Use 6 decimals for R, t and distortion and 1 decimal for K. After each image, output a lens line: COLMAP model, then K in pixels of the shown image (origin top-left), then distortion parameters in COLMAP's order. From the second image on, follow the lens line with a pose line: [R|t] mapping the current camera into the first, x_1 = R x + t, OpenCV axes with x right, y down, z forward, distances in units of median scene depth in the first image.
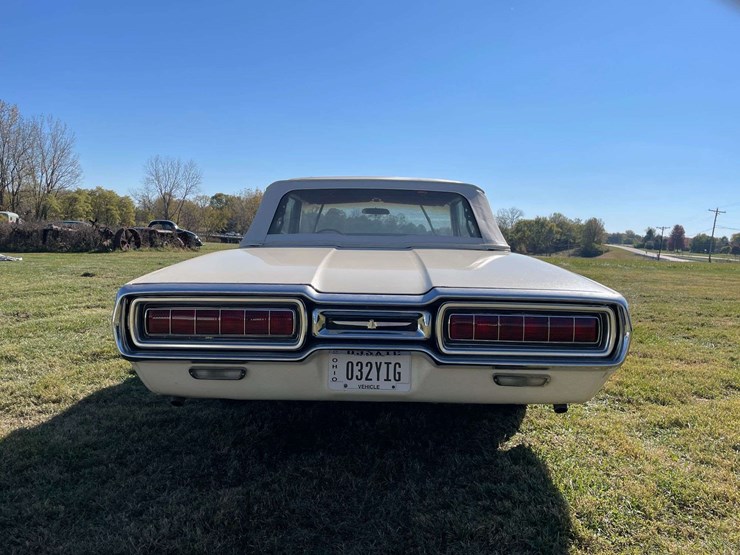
lens RADIAL K [[584.1, 0, 370.0], [0, 584.1, 277.5], [0, 0, 1]] dist [0.078729, -0.094528]
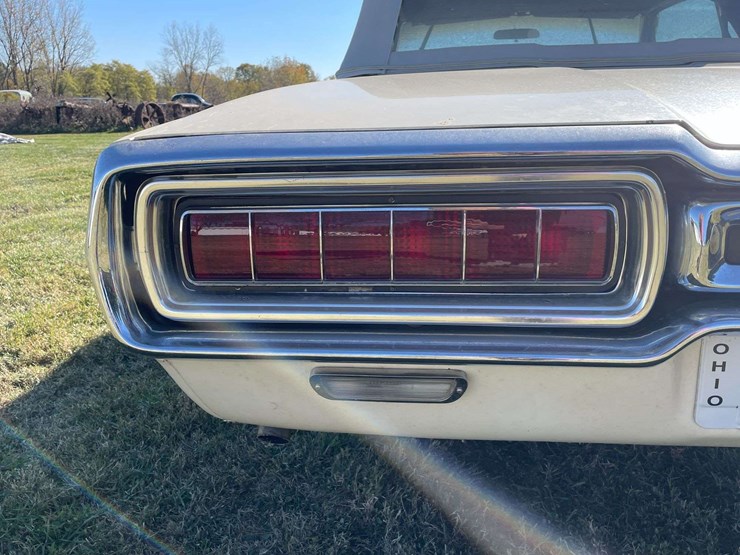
lens RADIAL K [[626.9, 0, 370.0], [0, 626.9, 277.5], [0, 0, 1]] dist [0.083666, -0.118691]
pose [[0.997346, -0.014887, -0.071273, -0.228629], [0.028171, 0.981536, 0.189190, 0.022645], [0.067140, -0.190695, 0.979351, 0.599586]]
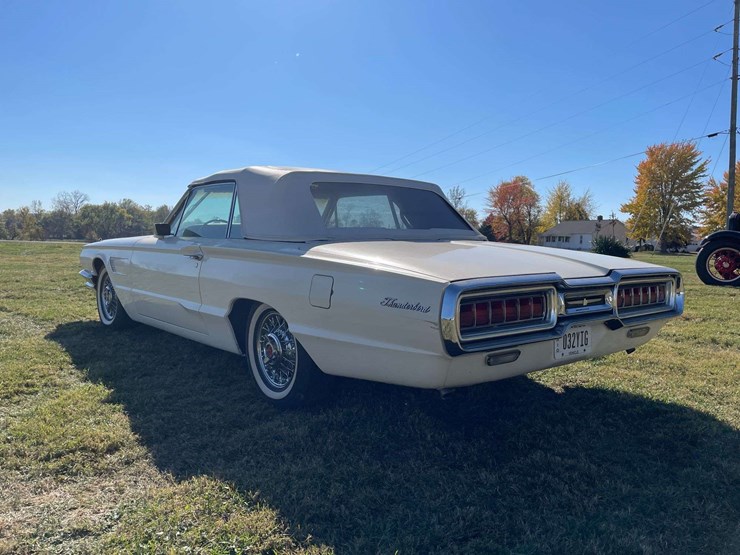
lens RADIAL K [[584.1, 0, 370.0], [0, 584.1, 277.5], [0, 0, 1]] dist [0.078729, -0.094528]
pose [[0.765440, -0.056874, 0.640990, -1.069828], [0.043141, 0.998381, 0.037068, -0.035663], [-0.642060, -0.000721, 0.766654, 0.304814]]
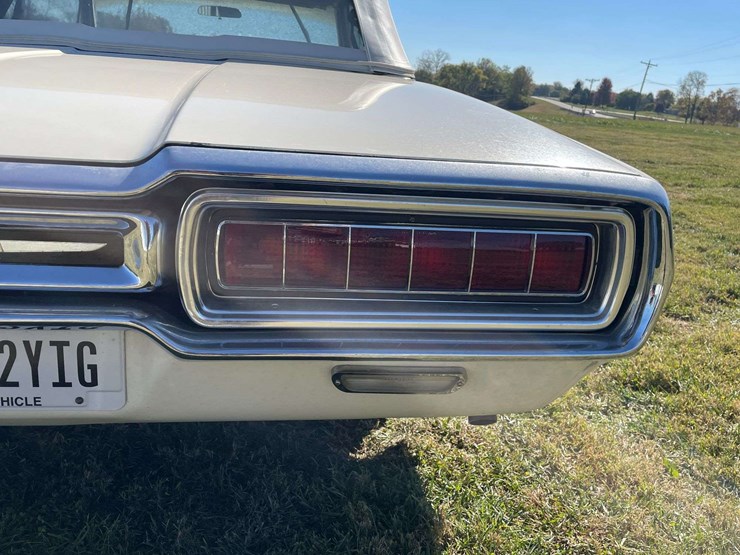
lens RADIAL K [[626.9, 0, 370.0], [0, 626.9, 277.5], [0, 0, 1]] dist [0.083666, -0.118691]
pose [[0.989475, 0.003816, 0.144656, 0.161799], [-0.037621, 0.972062, 0.231692, 0.001795], [-0.139730, -0.234695, 0.961974, 0.556588]]
